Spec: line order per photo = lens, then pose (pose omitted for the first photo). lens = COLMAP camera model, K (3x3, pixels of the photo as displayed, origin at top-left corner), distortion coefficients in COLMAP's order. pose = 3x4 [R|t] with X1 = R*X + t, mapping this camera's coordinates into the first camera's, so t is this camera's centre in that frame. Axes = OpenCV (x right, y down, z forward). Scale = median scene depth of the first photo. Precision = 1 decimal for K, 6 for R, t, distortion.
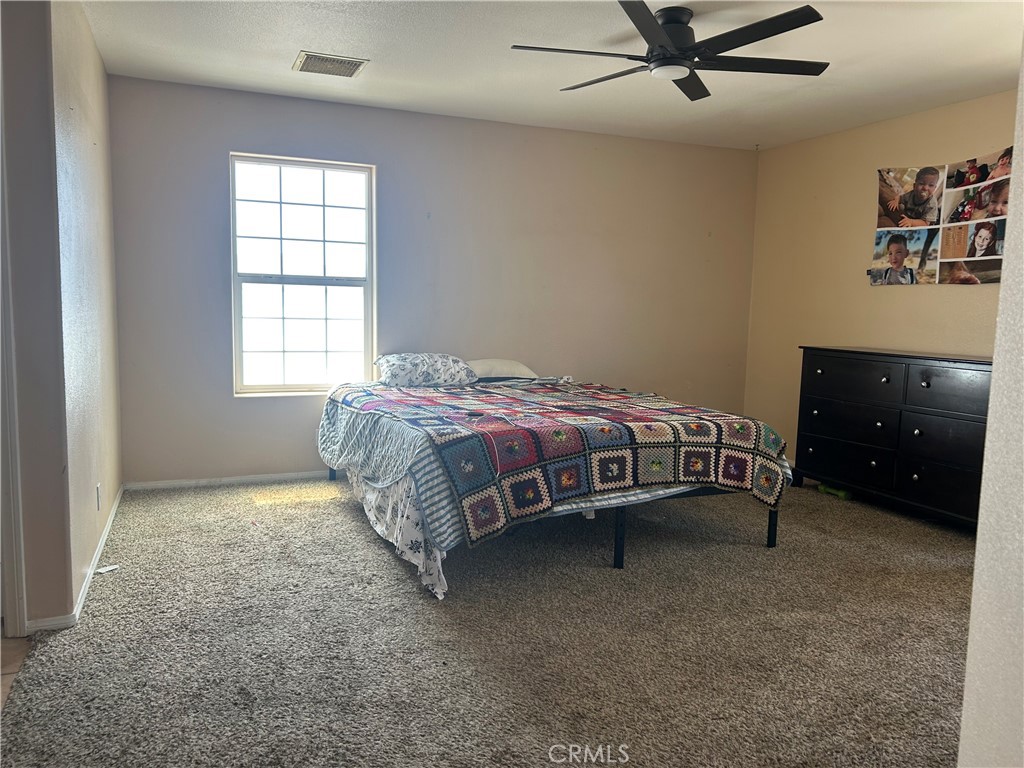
lens RADIAL K [[775.0, 0, 512.0], [0, 775.0, 384.0], [0, 0, 1]] dist [0.039533, -0.042225]
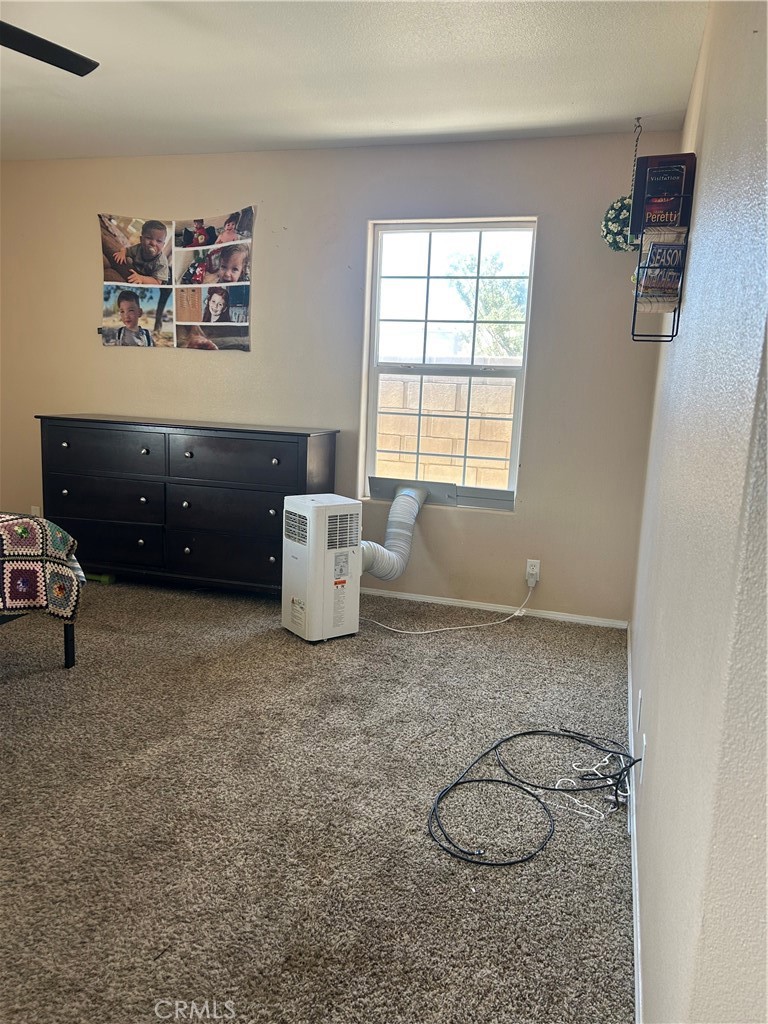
lens RADIAL K [[775.0, 0, 384.0], [0, 775.0, 512.0], [0, 0, 1]] dist [0.039533, -0.042225]
pose [[0.637611, -0.128341, 0.759592, -0.051951], [0.056068, 0.991141, 0.120399, -0.028937], [-0.768315, -0.034179, 0.639159, 0.185779]]
